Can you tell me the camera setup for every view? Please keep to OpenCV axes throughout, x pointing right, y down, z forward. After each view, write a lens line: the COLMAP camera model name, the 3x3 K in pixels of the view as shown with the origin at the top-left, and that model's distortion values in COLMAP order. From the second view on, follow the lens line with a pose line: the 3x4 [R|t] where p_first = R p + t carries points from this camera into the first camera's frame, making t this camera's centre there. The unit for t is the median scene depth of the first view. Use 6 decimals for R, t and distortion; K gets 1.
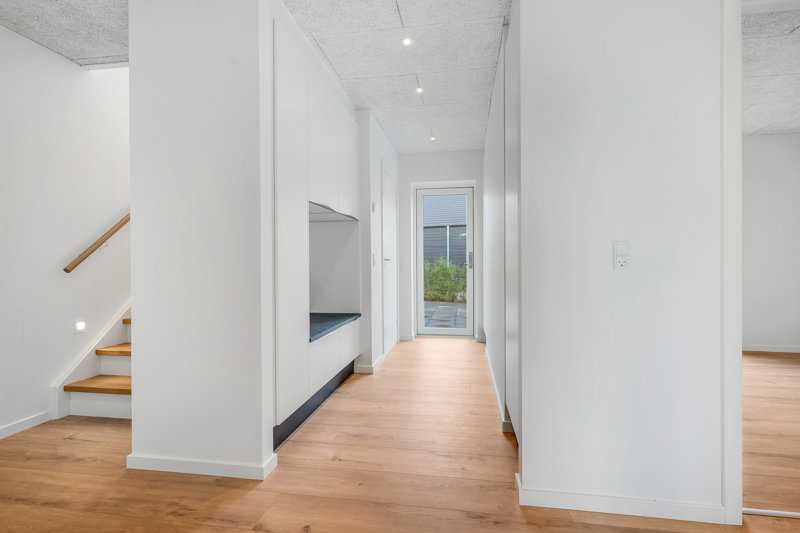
lens RADIAL K [[388.3, 0, 400.0], [0, 388.3, 266.5], [0, 0, 1]] dist [0.001743, 0.000479]
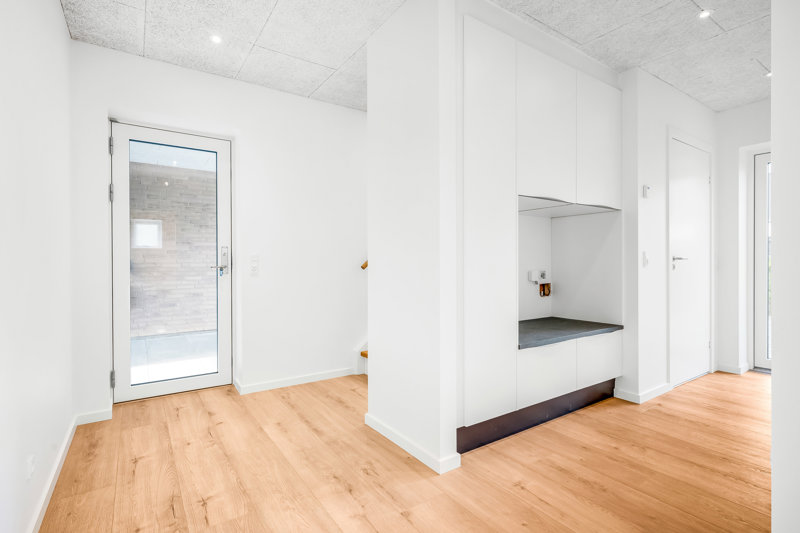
lens RADIAL K [[388.3, 0, 400.0], [0, 388.3, 266.5], [0, 0, 1]] dist [0.001743, 0.000479]
pose [[0.690957, 0.010222, -0.722823, 0.248839], [-0.009326, 0.999943, 0.005227, -0.001931], [0.722836, 0.003129, 0.691013, 0.172959]]
